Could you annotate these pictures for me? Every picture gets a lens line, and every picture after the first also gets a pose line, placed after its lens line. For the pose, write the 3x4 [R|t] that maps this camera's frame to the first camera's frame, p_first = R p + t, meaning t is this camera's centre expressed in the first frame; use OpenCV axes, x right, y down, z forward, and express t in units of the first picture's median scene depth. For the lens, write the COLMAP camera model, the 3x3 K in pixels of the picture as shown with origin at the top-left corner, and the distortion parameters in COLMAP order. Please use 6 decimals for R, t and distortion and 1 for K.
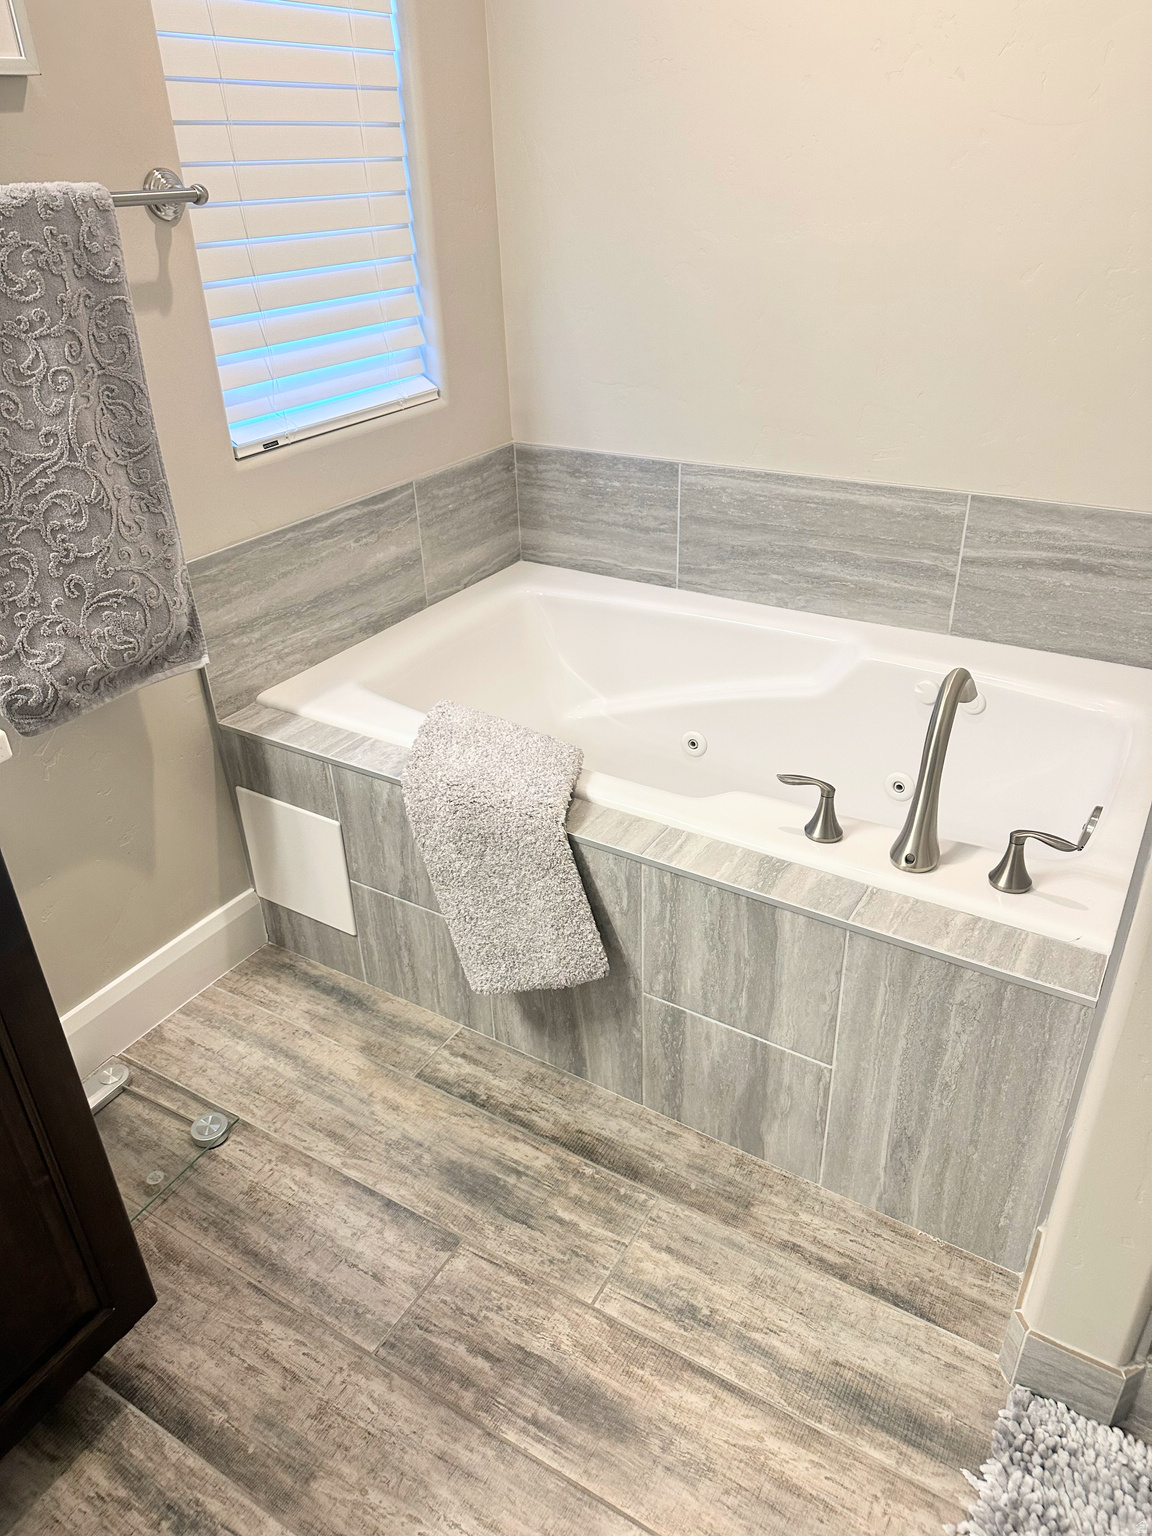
lens RADIAL K [[1057.2, 0, 631.1], [0, 1057.2, 768.2], [0, 0, 1]] dist [-0.003860, -0.006813]
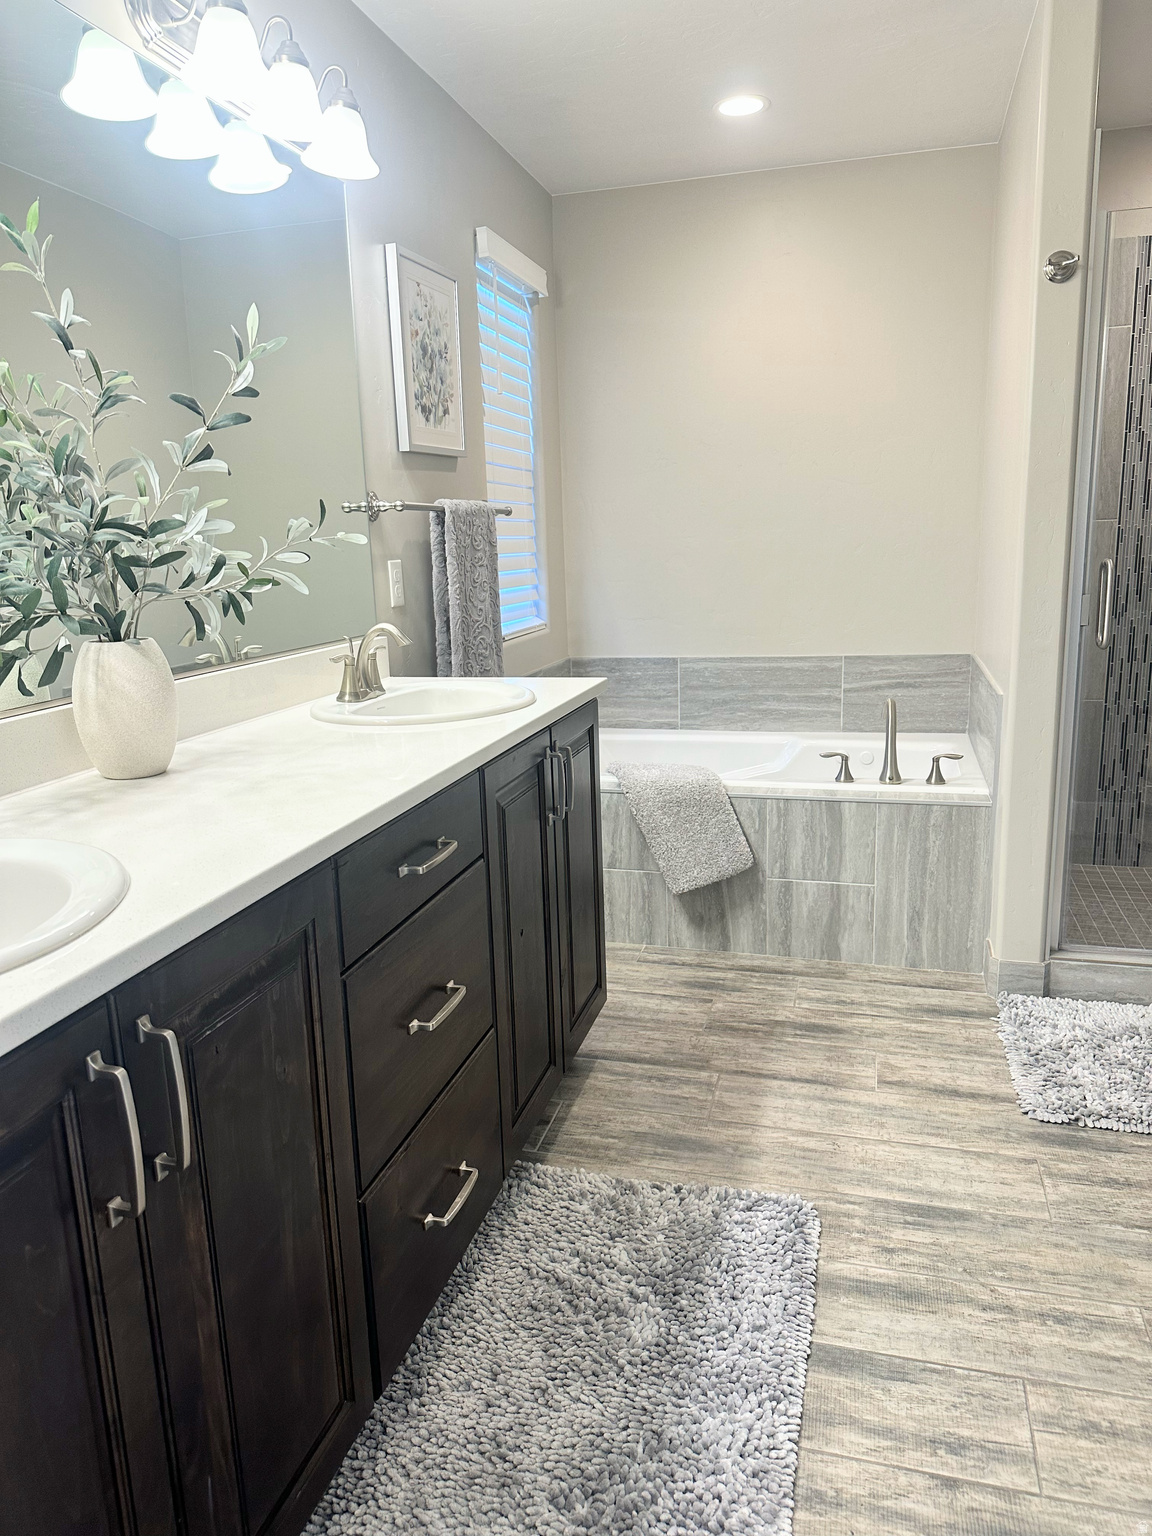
lens RADIAL K [[1066.9, 0, 576.0], [0, 1066.9, 768.0], [0, 0, 1]] dist [-0.000735, -0.000268]
pose [[0.970088, -0.064852, 0.233930, -0.780289], [0.134735, 0.945439, -0.296633, 0.560723], [-0.201930, 0.319279, 0.925897, -0.807656]]
